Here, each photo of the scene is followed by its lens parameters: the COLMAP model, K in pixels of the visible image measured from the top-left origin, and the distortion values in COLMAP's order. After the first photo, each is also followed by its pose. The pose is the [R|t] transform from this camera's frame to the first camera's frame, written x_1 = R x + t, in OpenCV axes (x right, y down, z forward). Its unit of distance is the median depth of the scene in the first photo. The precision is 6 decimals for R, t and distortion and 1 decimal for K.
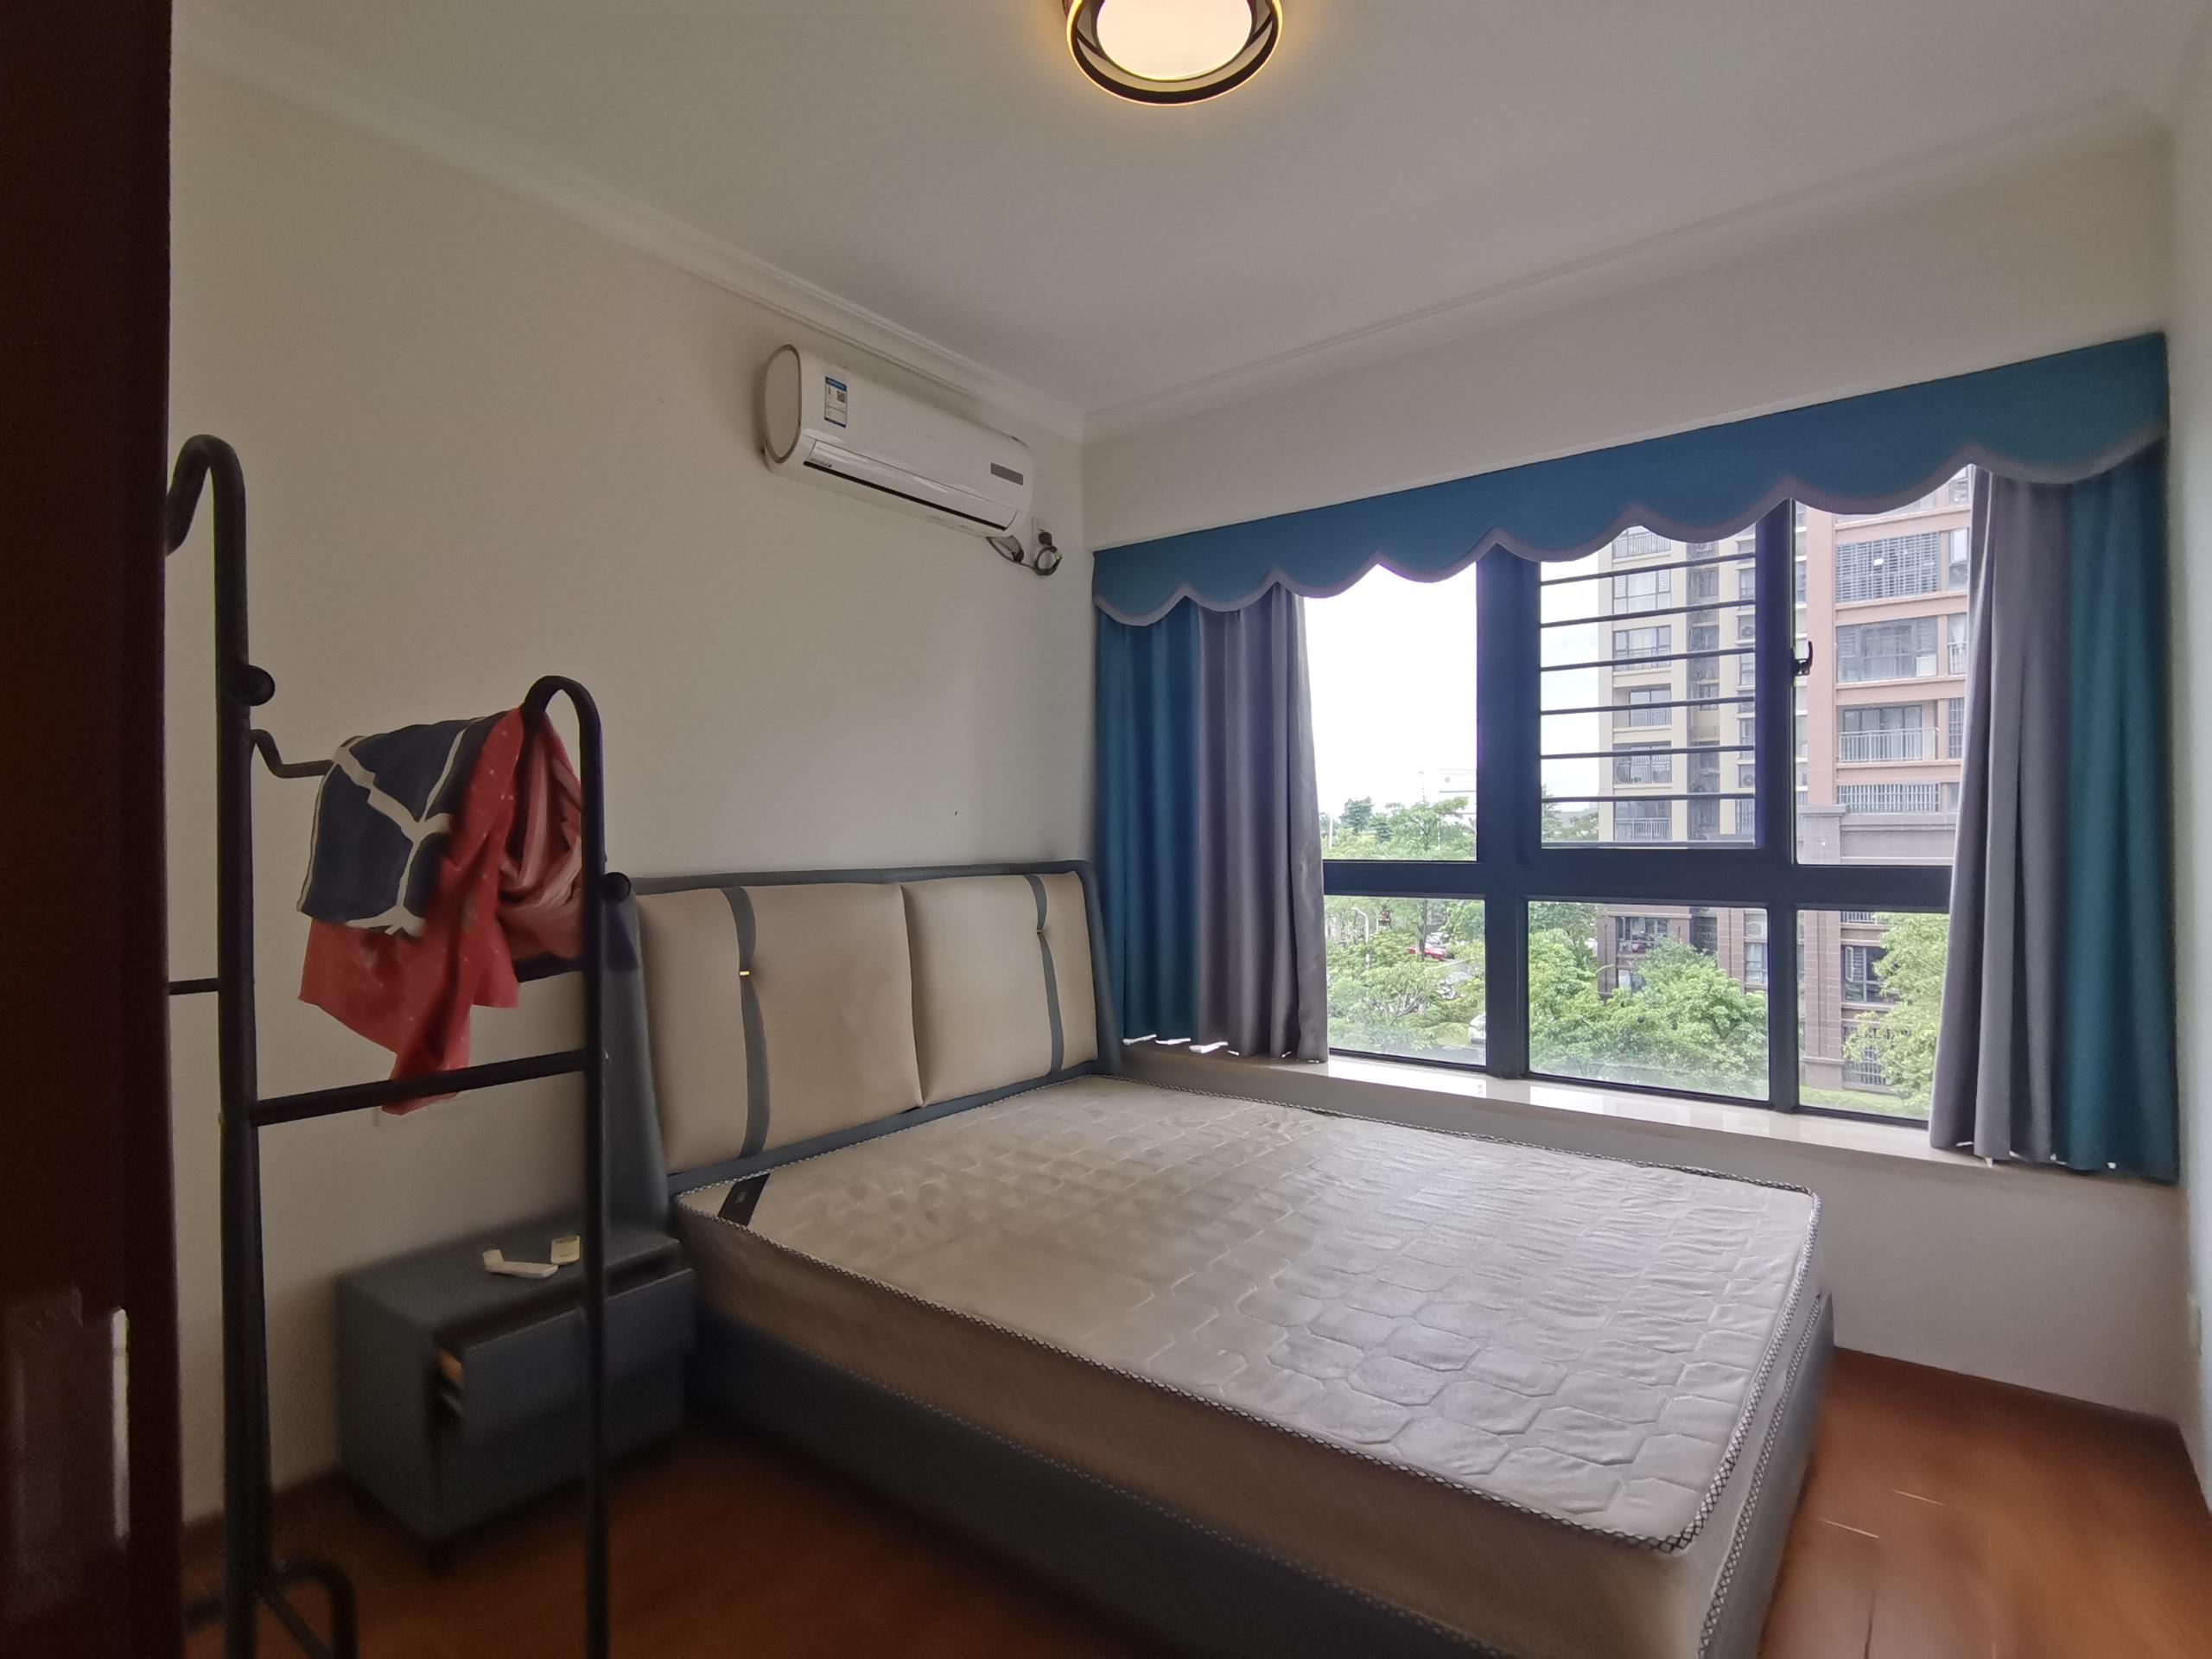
lens RADIAL K [[1089.5, 0, 1106.0], [0, 1089.5, 829.5], [0, 0, 1]] dist [0.005150, 0.000291]
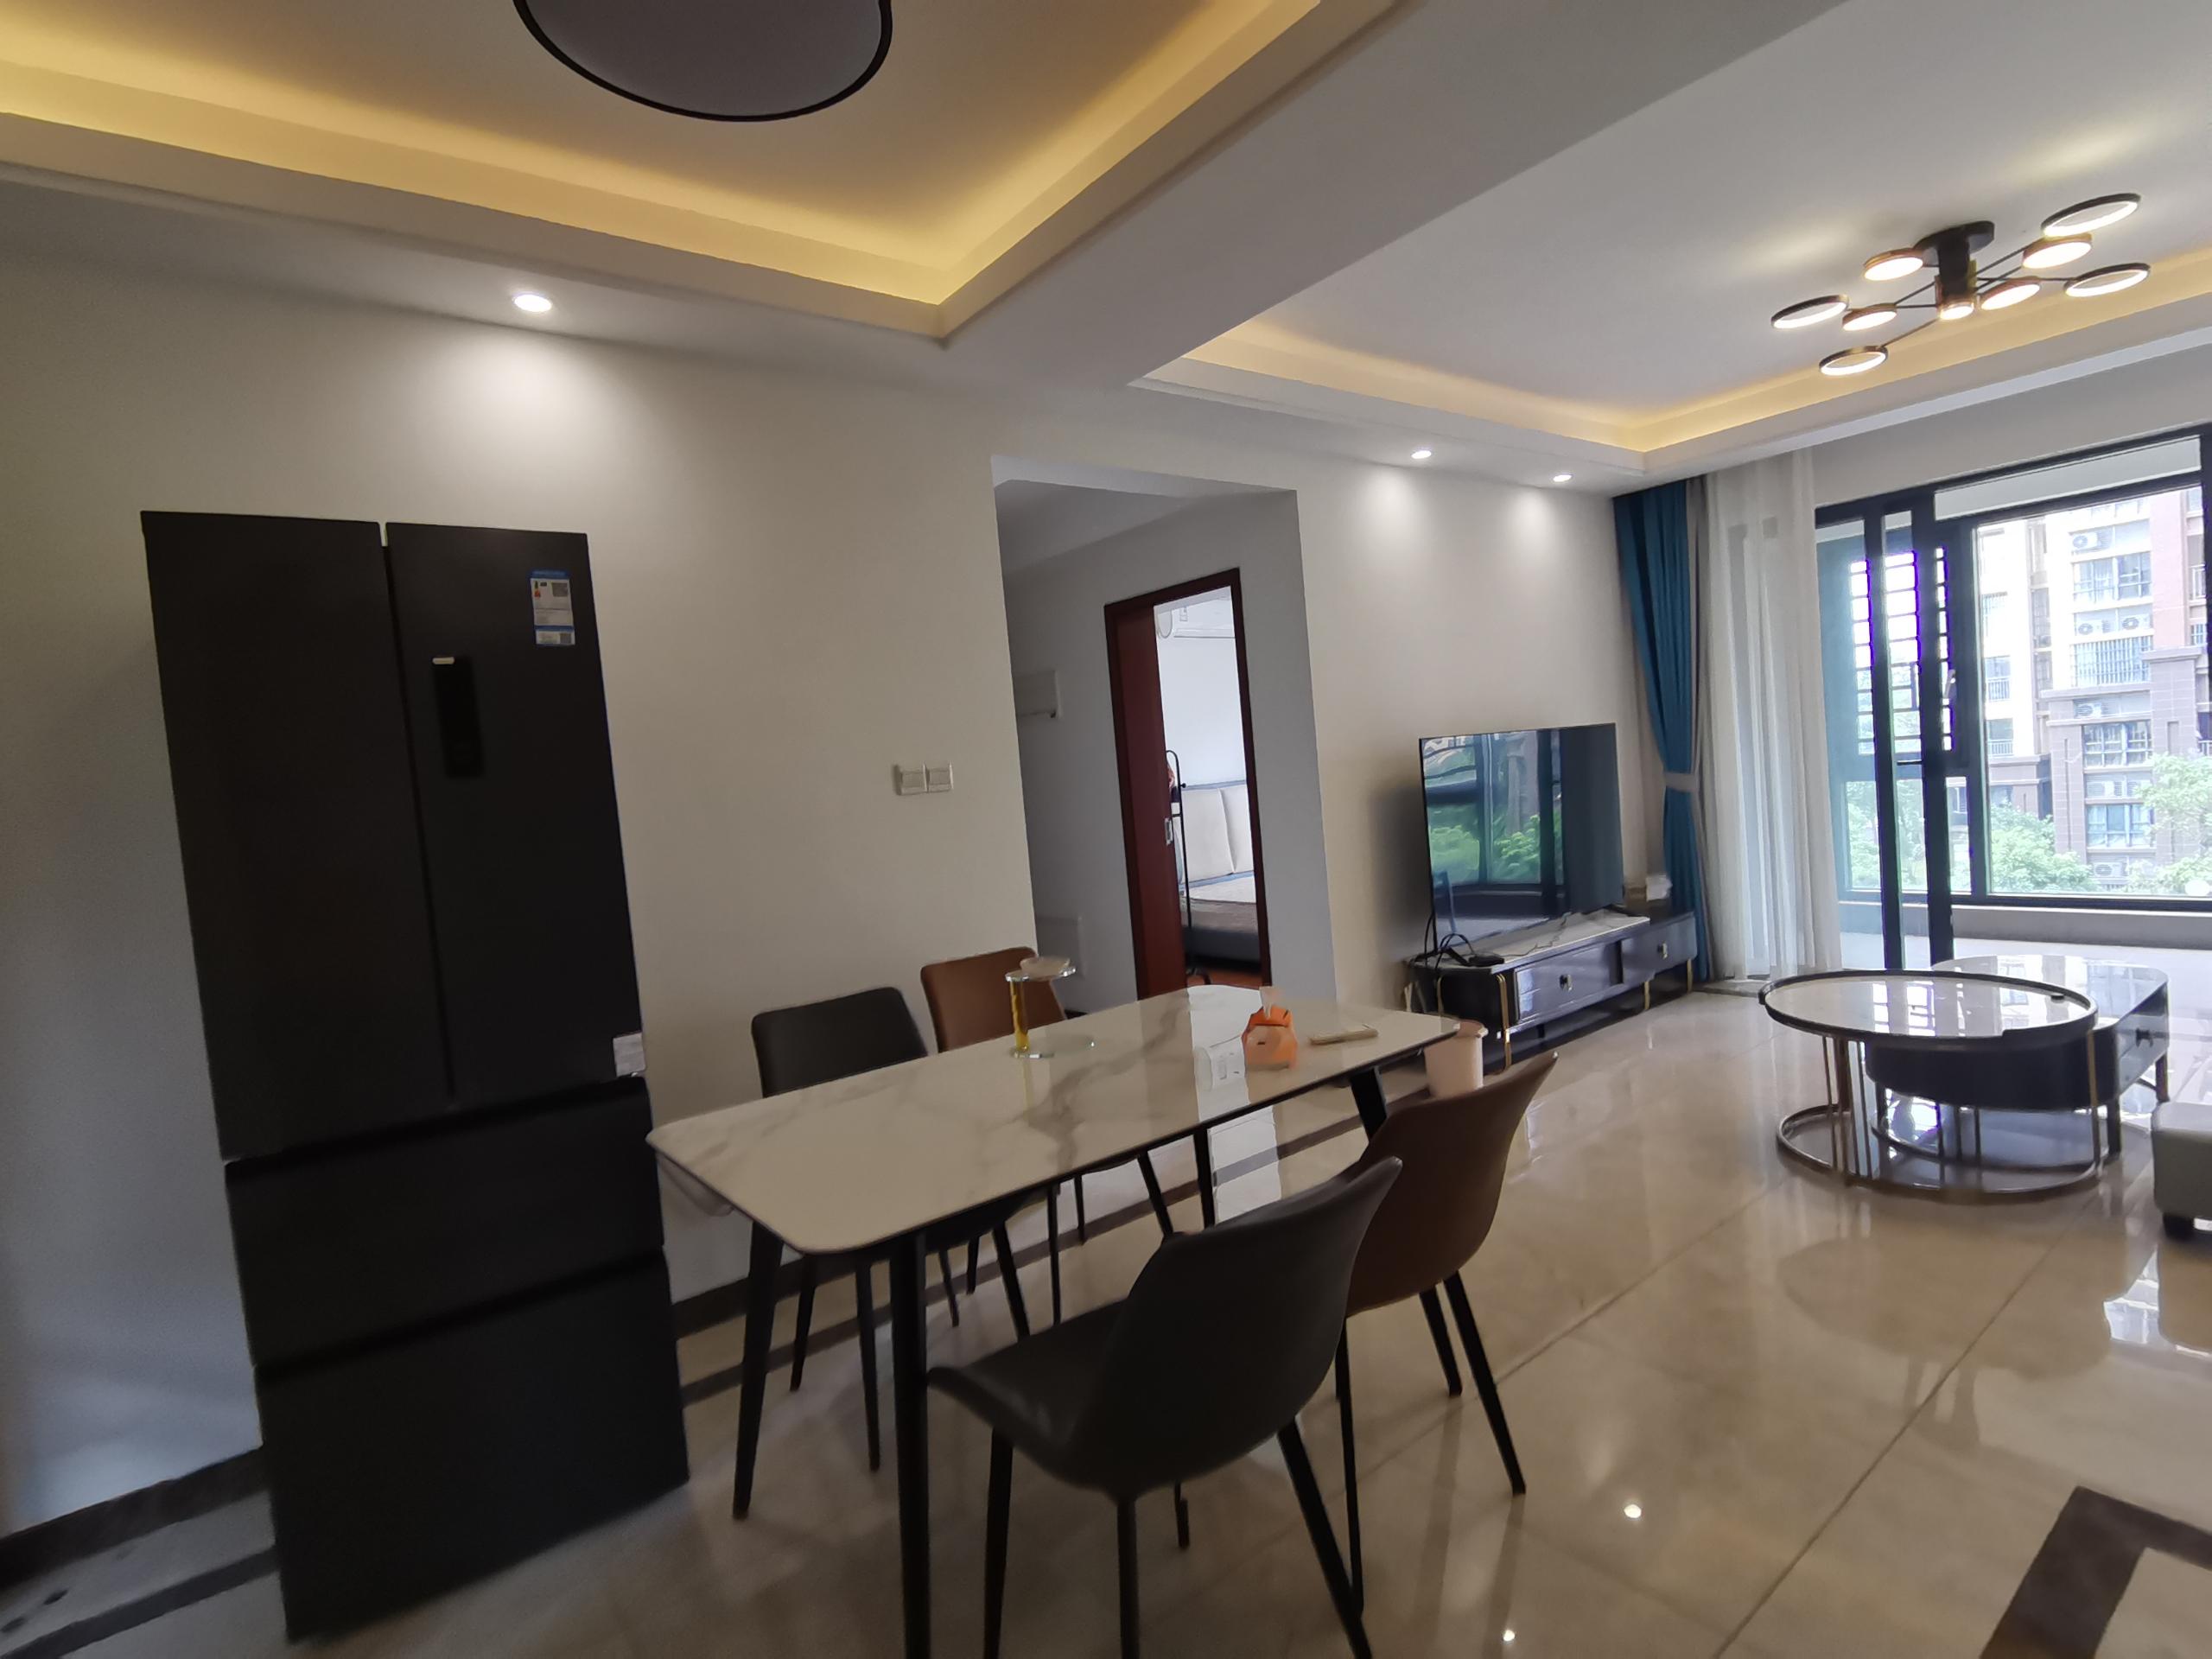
lens RADIAL K [[1114.9, 0, 1116.3], [0, 1114.9, 833.7], [0, 0, 1]] dist [-0.023054, -0.000303]
pose [[0.966920, -0.068141, -0.245808, 0.019830], [0.086186, 0.994259, 0.063404, -0.002896], [0.240077, -0.082492, 0.967243, -0.146929]]
